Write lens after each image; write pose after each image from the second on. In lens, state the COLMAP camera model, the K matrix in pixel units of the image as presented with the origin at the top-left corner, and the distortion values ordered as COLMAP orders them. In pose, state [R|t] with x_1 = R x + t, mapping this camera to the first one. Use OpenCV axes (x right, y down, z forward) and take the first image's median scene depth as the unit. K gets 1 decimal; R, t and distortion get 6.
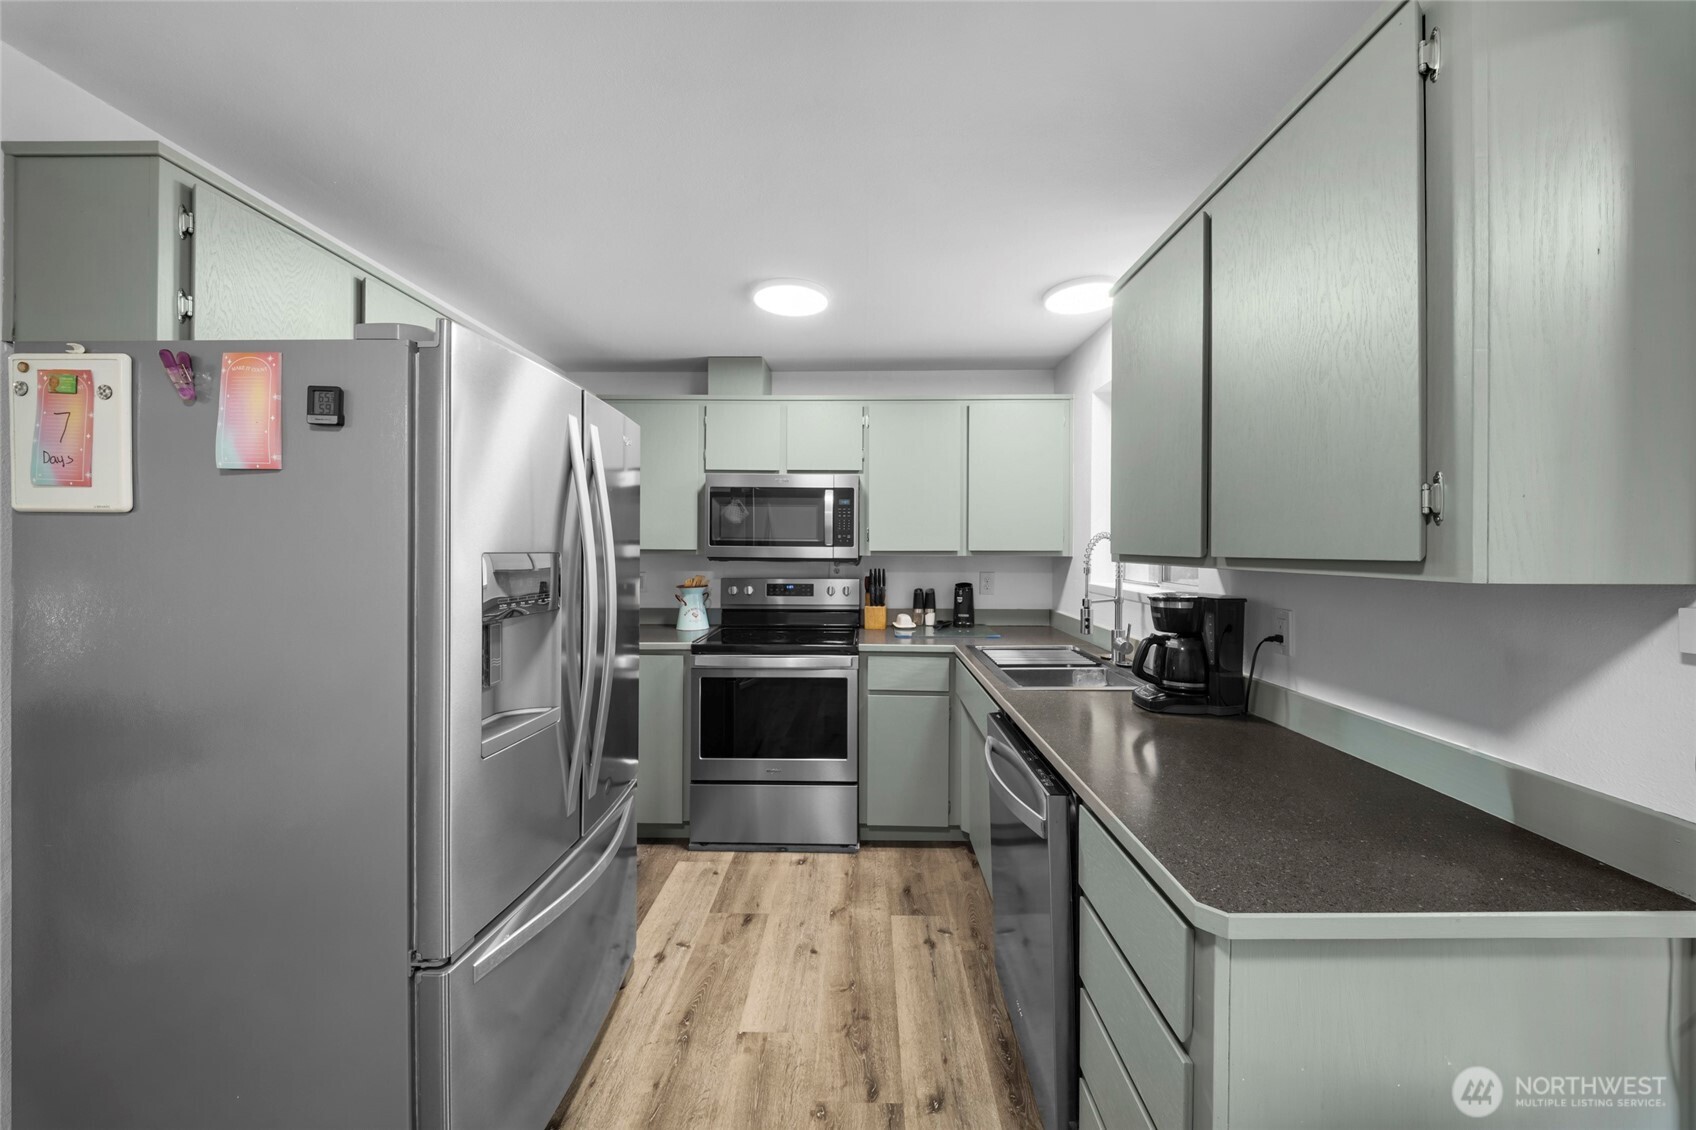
lens RADIAL K [[613.0, 0, 869.2], [0, 613.0, 550.2], [0, 0, 1]] dist [-0.000600, -0.000200]
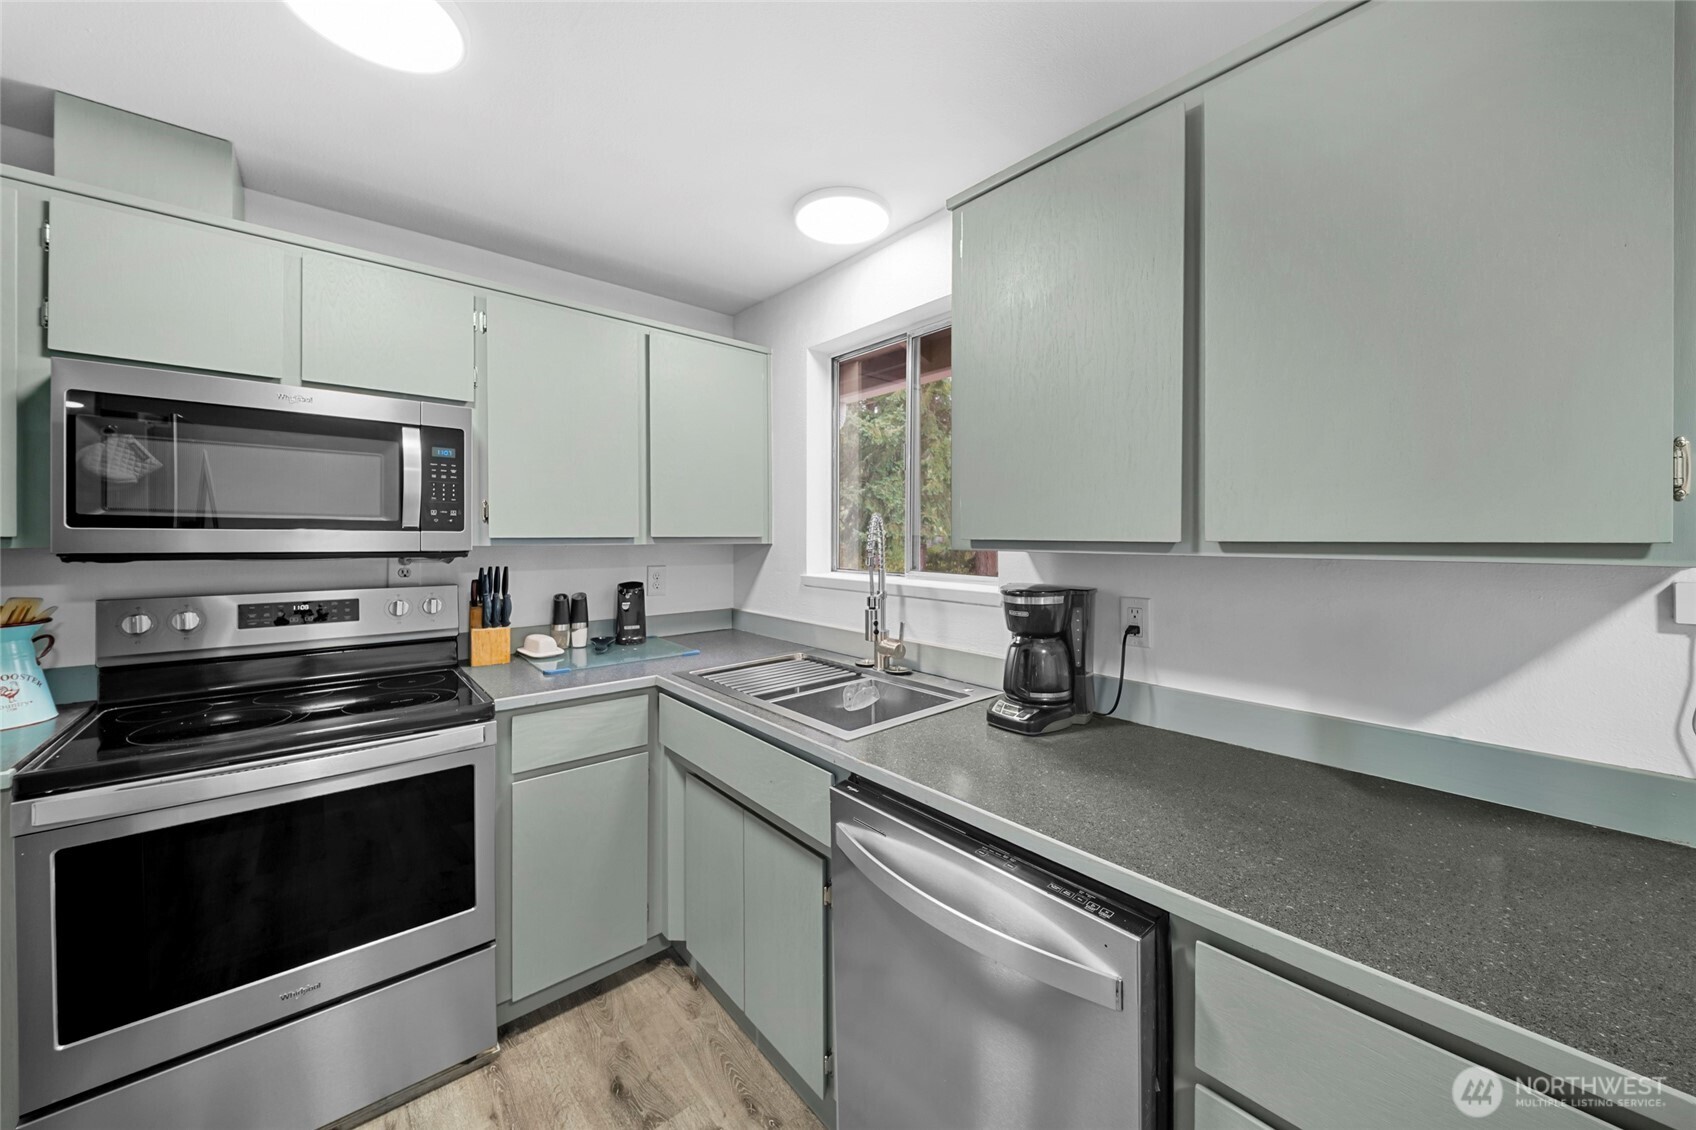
lens RADIAL K [[612.0, 0, 881.9], [0, 612.0, 540.0], [0, 0, 1]] dist [-0.007459, -0.000286]
pose [[0.739388, -0.006880, 0.673245, -0.119526], [0.003645, 0.999974, 0.006215, 0.001034], [-0.673270, -0.002141, 0.739394, 0.298392]]
